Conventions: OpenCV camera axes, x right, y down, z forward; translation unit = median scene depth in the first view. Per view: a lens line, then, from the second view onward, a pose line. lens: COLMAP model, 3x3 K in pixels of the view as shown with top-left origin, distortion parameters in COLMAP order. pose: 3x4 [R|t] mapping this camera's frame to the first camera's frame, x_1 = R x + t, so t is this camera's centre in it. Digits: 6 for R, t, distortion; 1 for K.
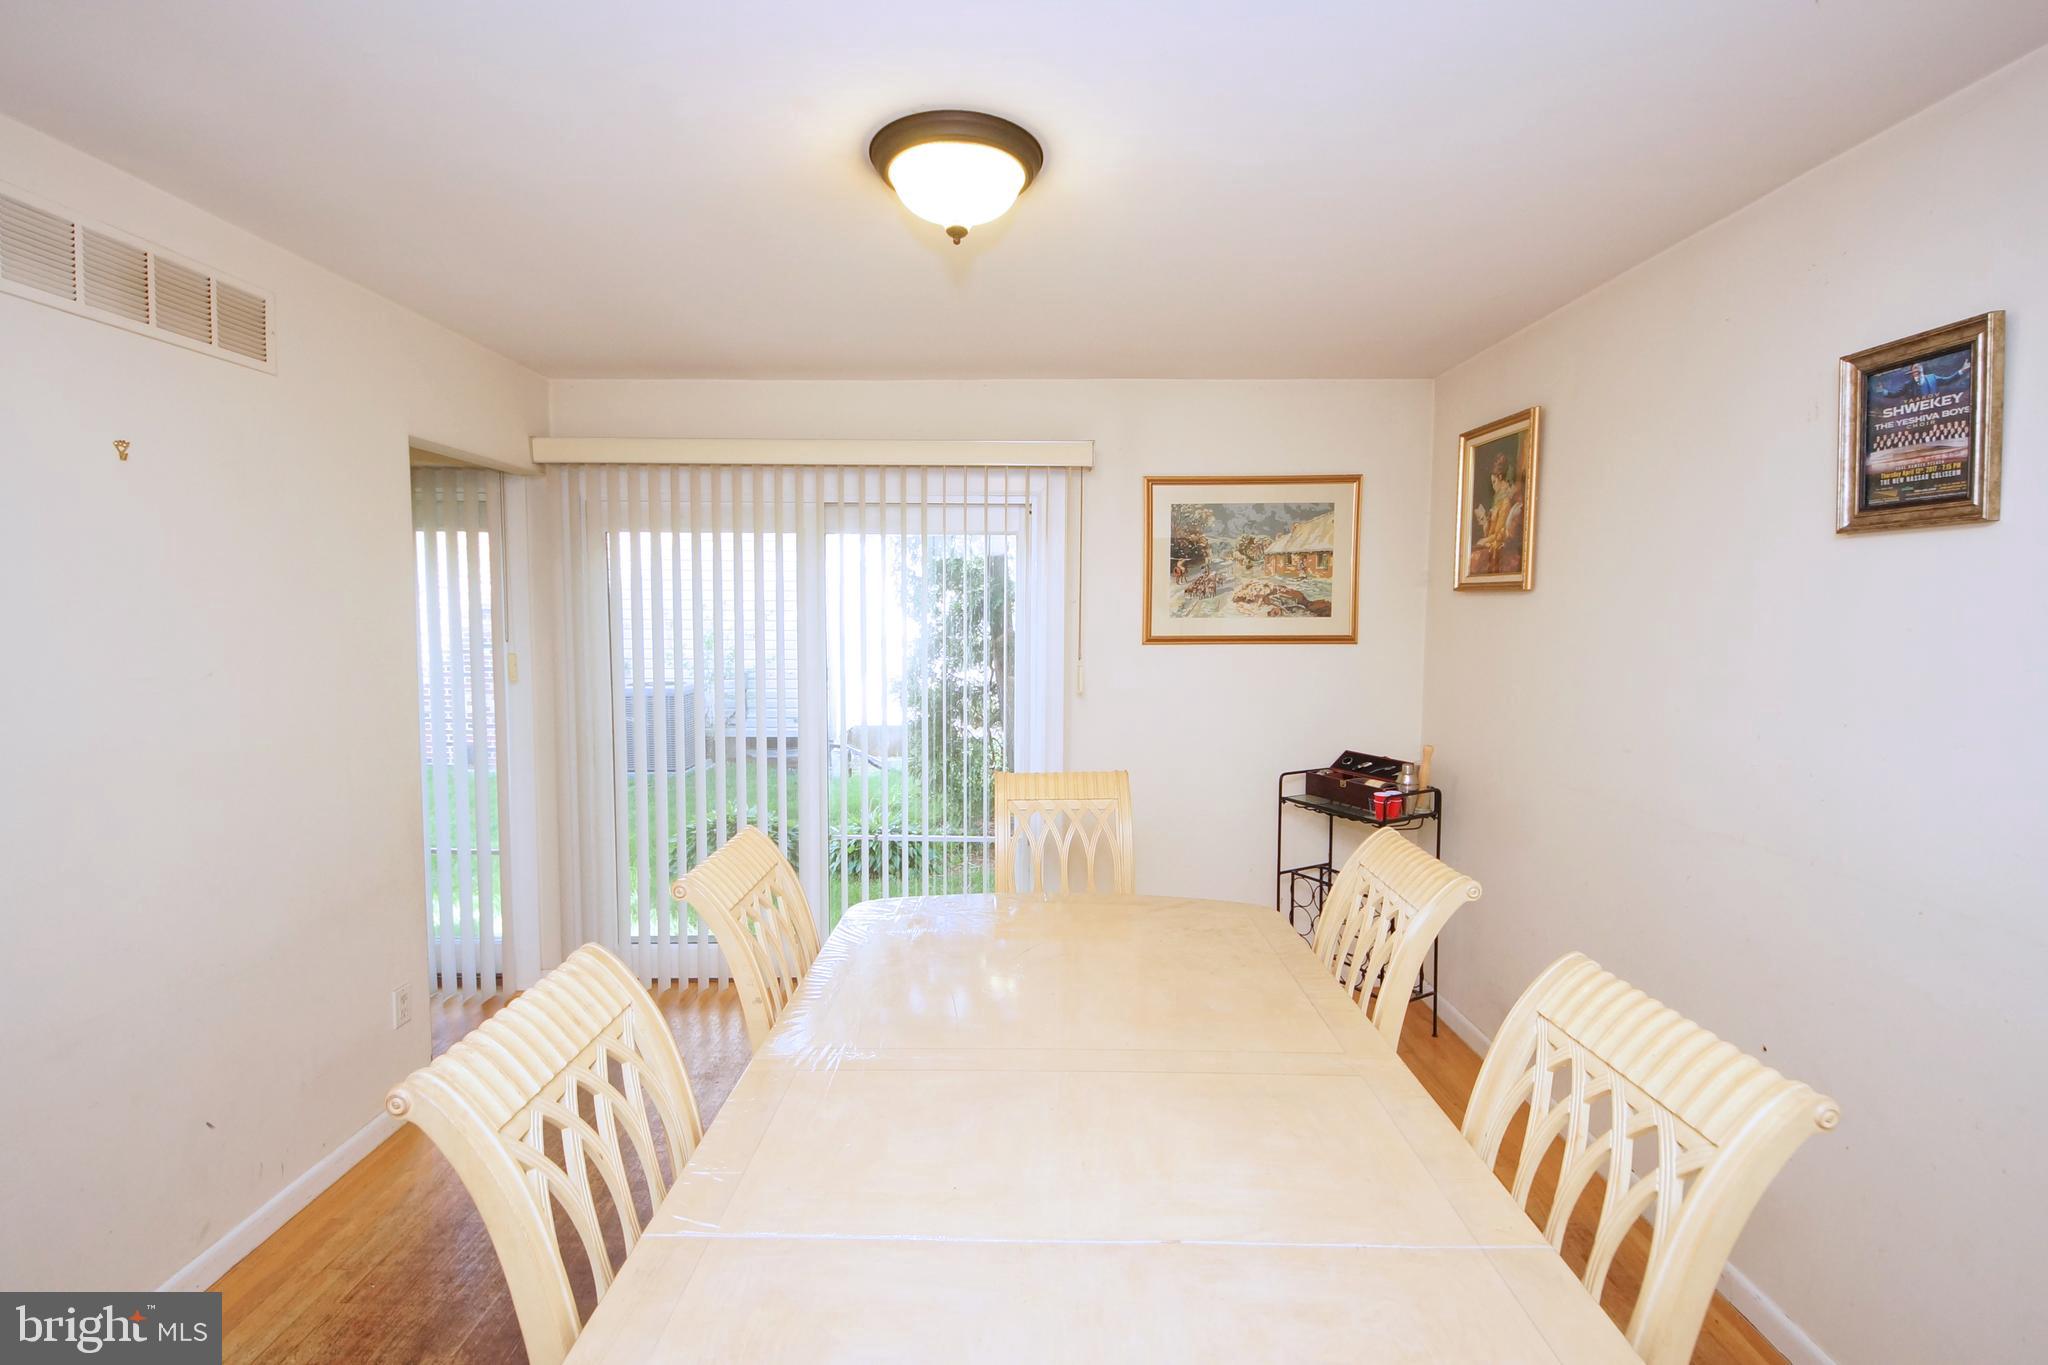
lens RADIAL K [[886.9, 0, 1025.4], [0, 886.9, 675.8], [0, 0, 1]] dist [-0.001609, -0.006843]
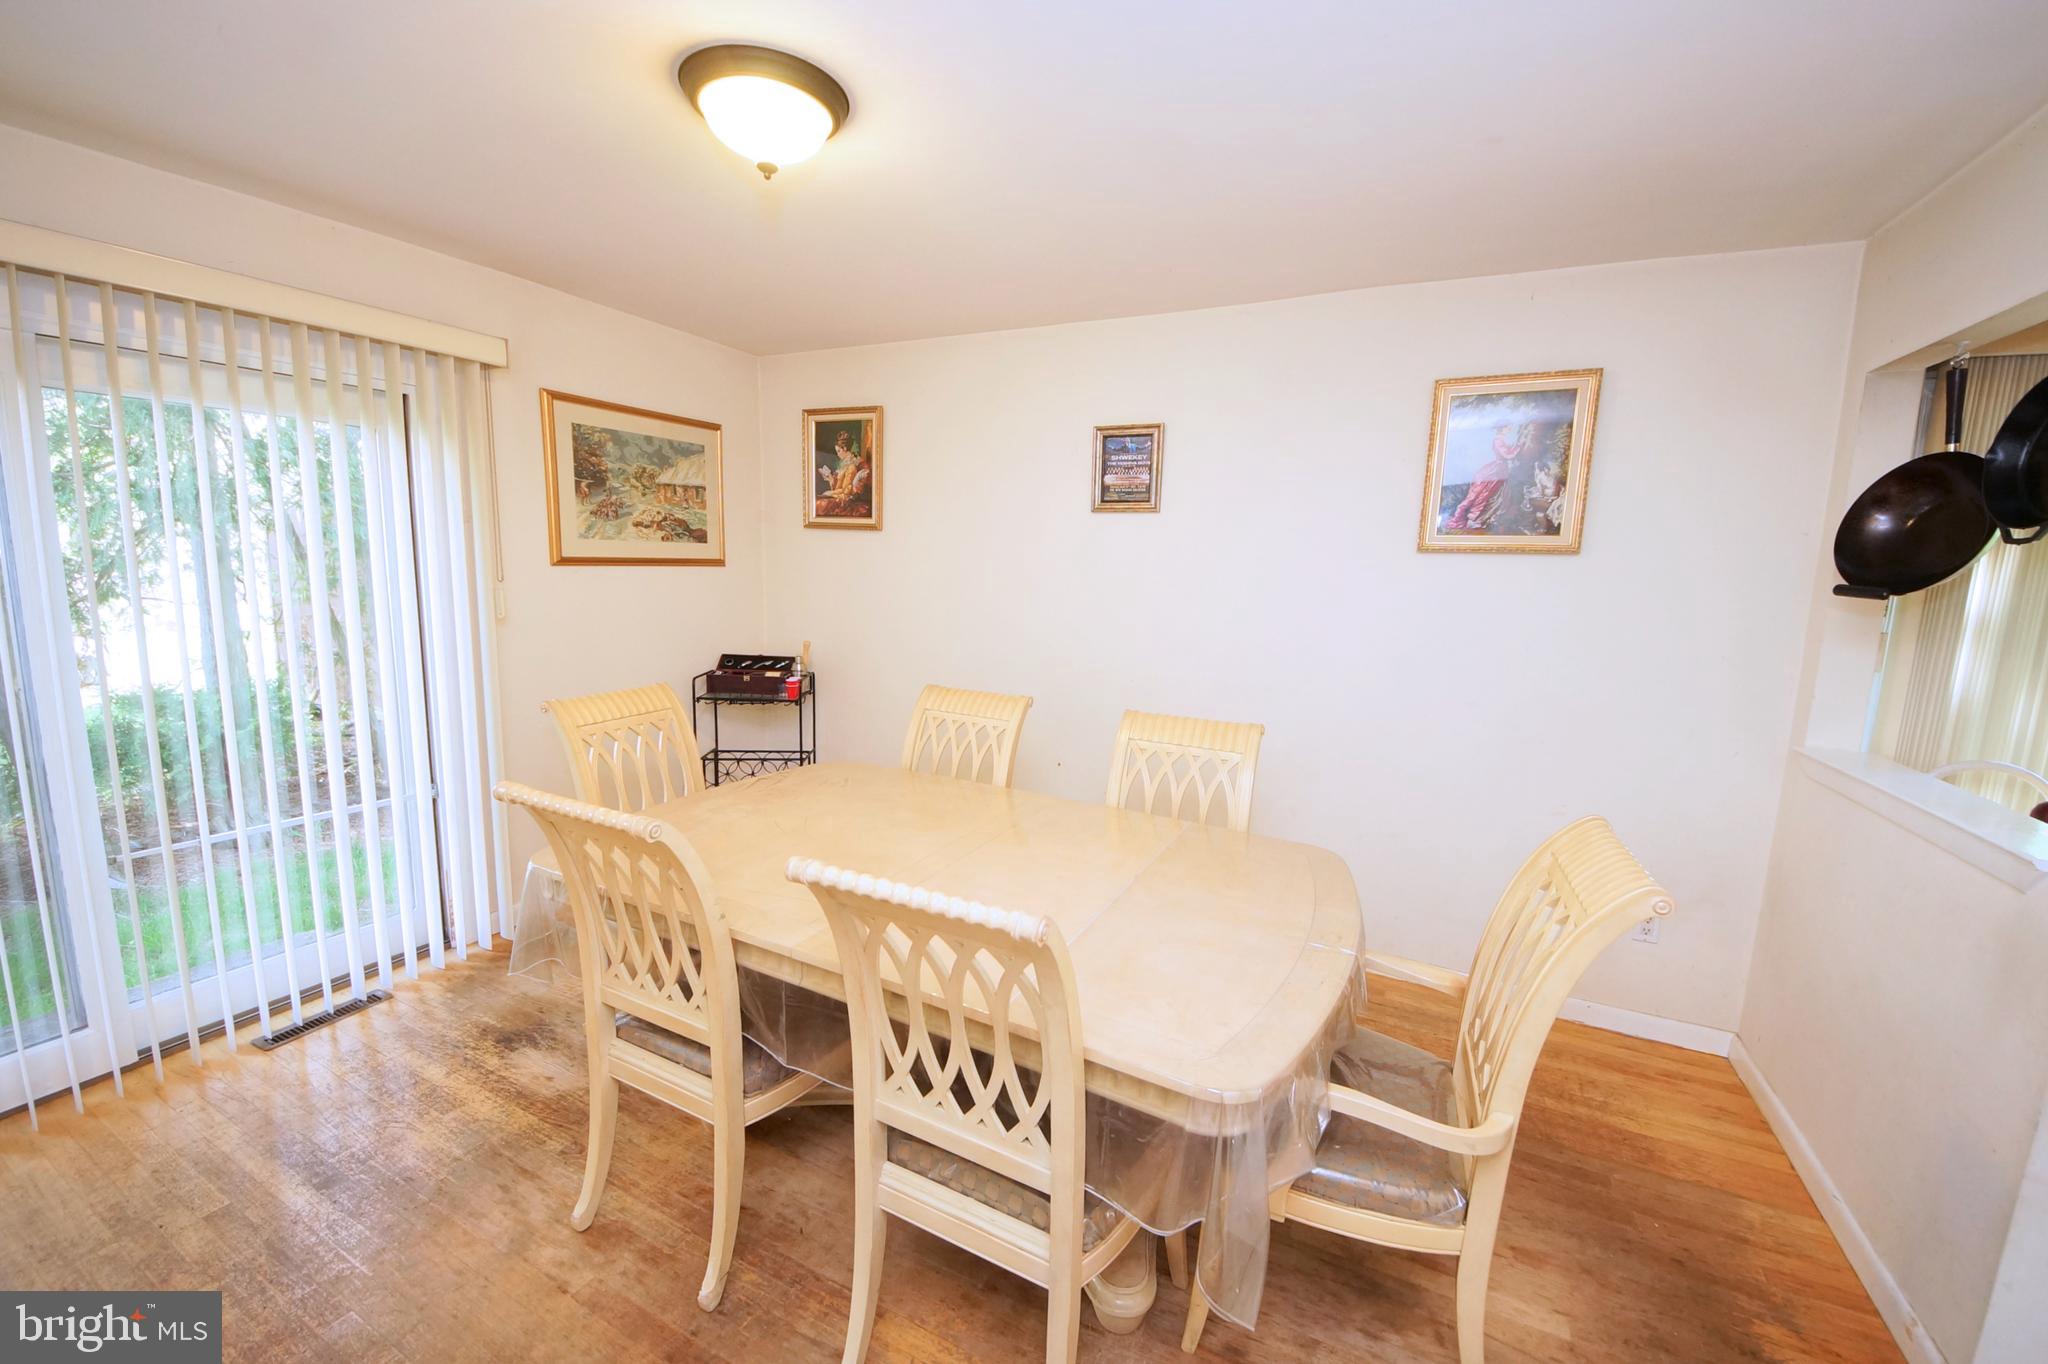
lens RADIAL K [[773.8, 0, 1009.9], [0, 773.8, 689.2], [0, 0, 1]] dist [0.001703, -0.008122]
pose [[0.457249, -0.127053, 0.880217, -0.415008], [0.030869, 0.991414, 0.127068, 0.008678], [-0.888803, -0.030930, 0.457245, 0.153082]]
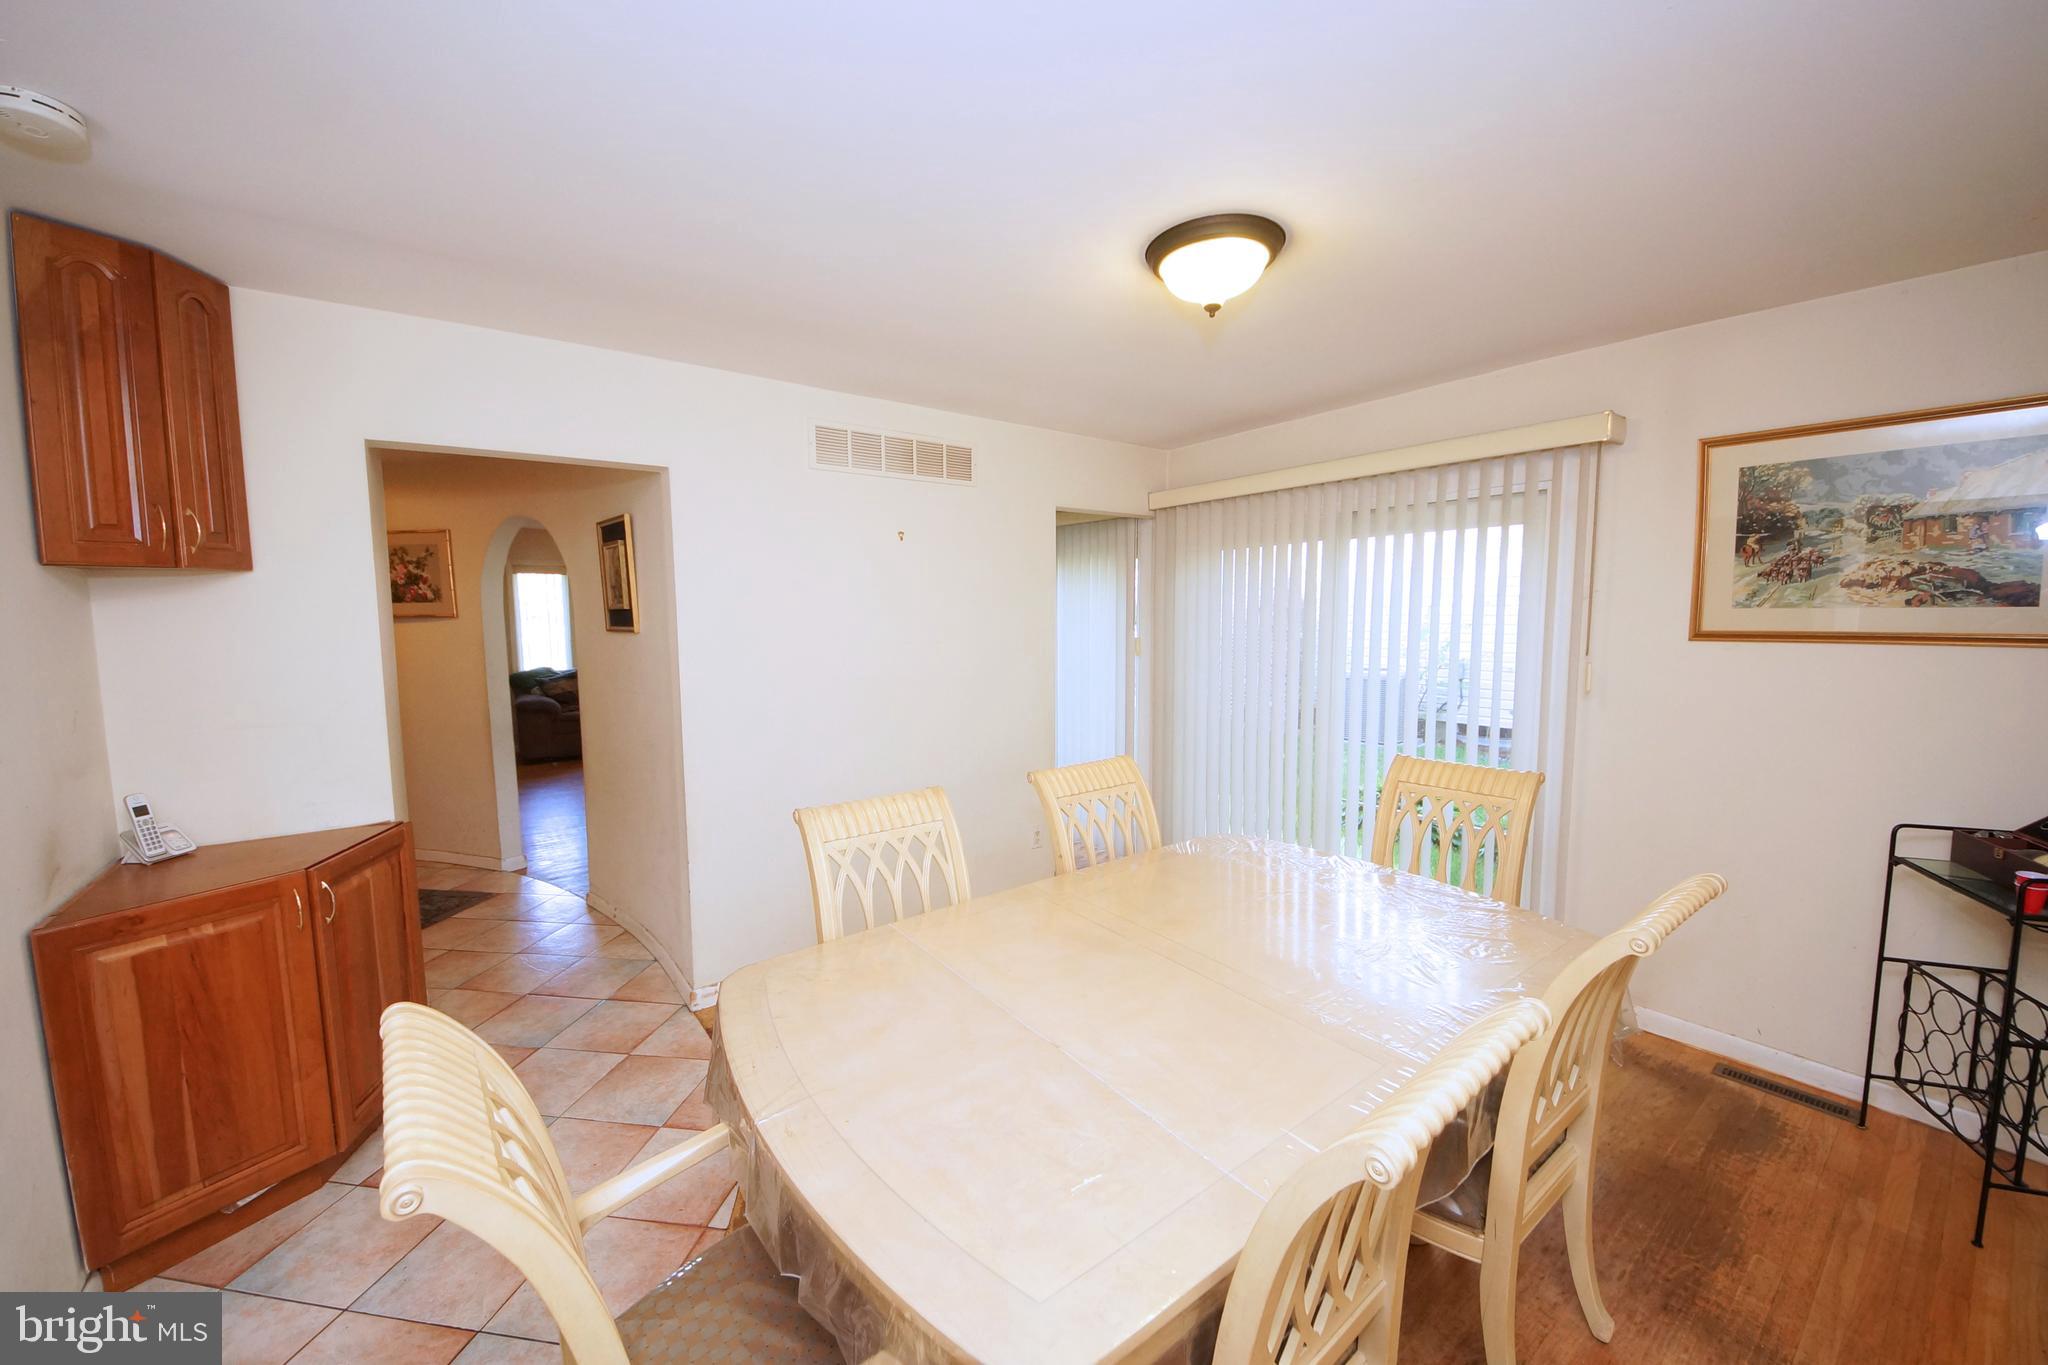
lens RADIAL K [[773.8, 0, 1029.8], [0, 773.8, 675.3], [0, 0, 1]] dist [0.001703, -0.008122]
pose [[0.600900, 0.057774, -0.797234, 0.346048], [-0.045425, 0.998241, 0.038103, -0.002048], [0.798033, 0.013318, 0.602467, 0.060607]]
